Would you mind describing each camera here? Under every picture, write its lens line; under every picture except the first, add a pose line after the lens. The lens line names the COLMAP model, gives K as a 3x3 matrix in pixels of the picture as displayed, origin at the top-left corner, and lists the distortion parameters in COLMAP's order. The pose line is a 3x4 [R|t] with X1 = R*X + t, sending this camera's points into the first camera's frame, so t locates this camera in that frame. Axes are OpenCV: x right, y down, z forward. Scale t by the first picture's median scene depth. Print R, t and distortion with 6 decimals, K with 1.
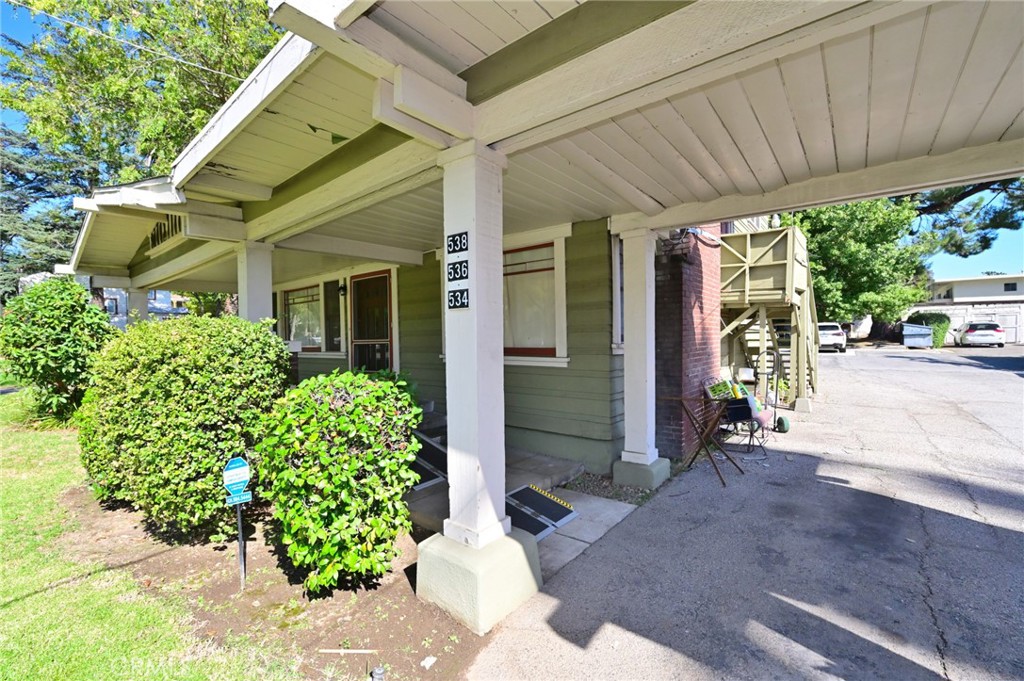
lens RADIAL K [[430.1, 0, 510.7], [0, 430.1, 345.4], [0, 0, 1]] dist [-0.002870, -0.000503]
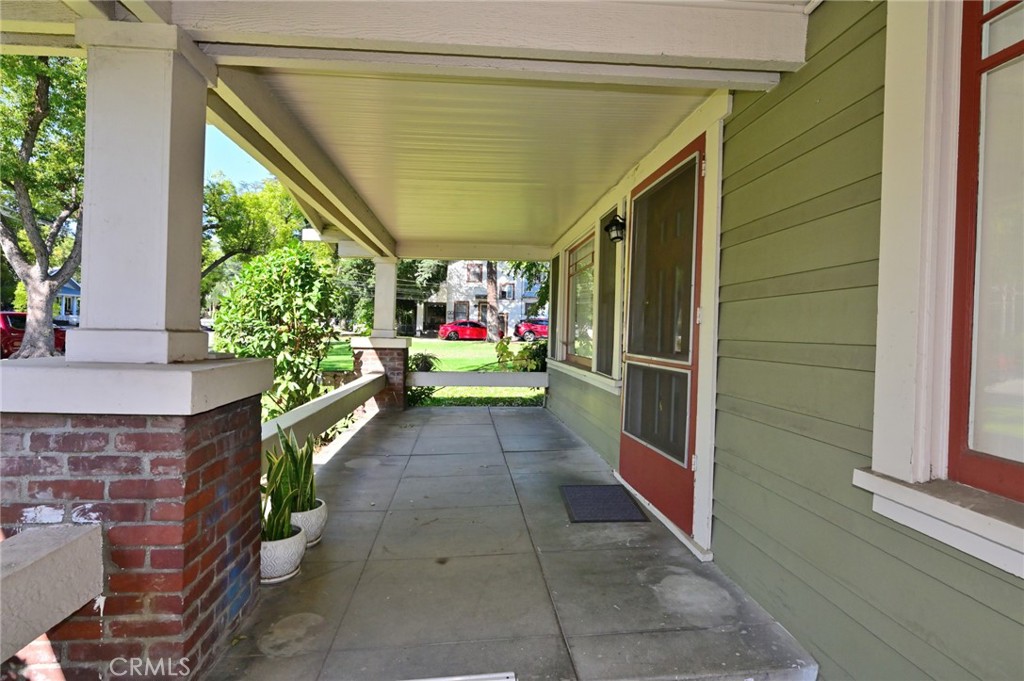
lens RADIAL K [[555.8, 0, 510.4], [0, 555.8, 343.3], [0, 0, 1]] dist [-0.000214, 0.000034]
pose [[0.692929, 0.051539, -0.719162, -0.023525], [-0.047886, 0.998529, 0.025421, -0.008869], [0.719414, 0.016823, 0.694378, 0.176133]]
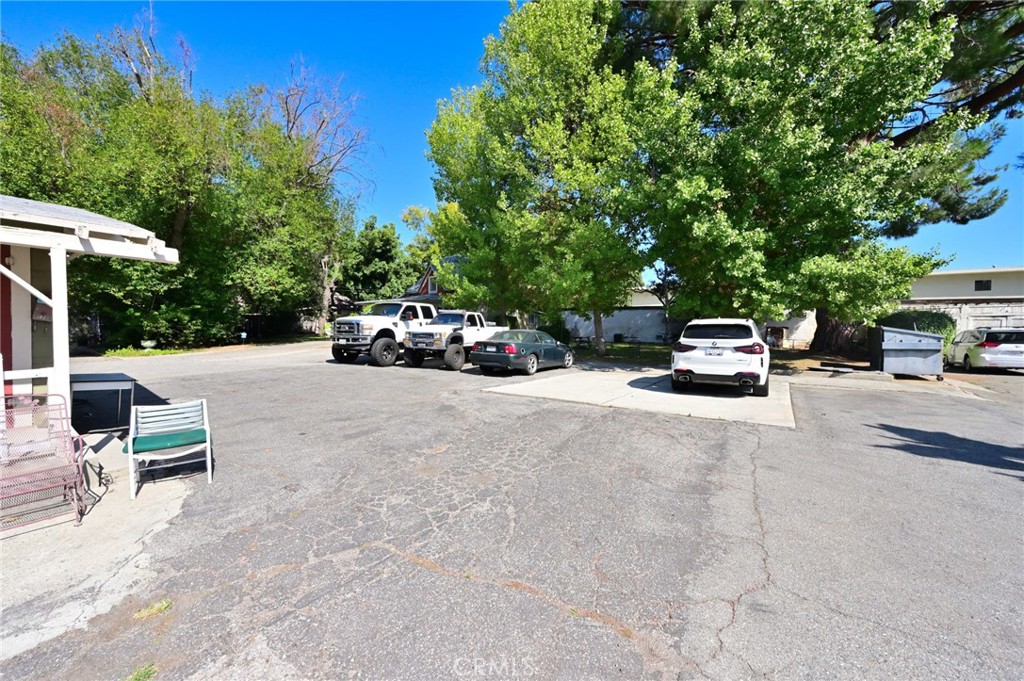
lens RADIAL K [[397.7, 0, 510.0], [0, 397.7, 346.1], [0, 0, 1]] dist [0.000488, -0.000214]
pose [[0.997540, 0.020690, 0.066975, 0.489357], [-0.021178, 0.999754, 0.006583, -0.024196], [-0.066822, -0.007985, 0.997733, 0.614138]]
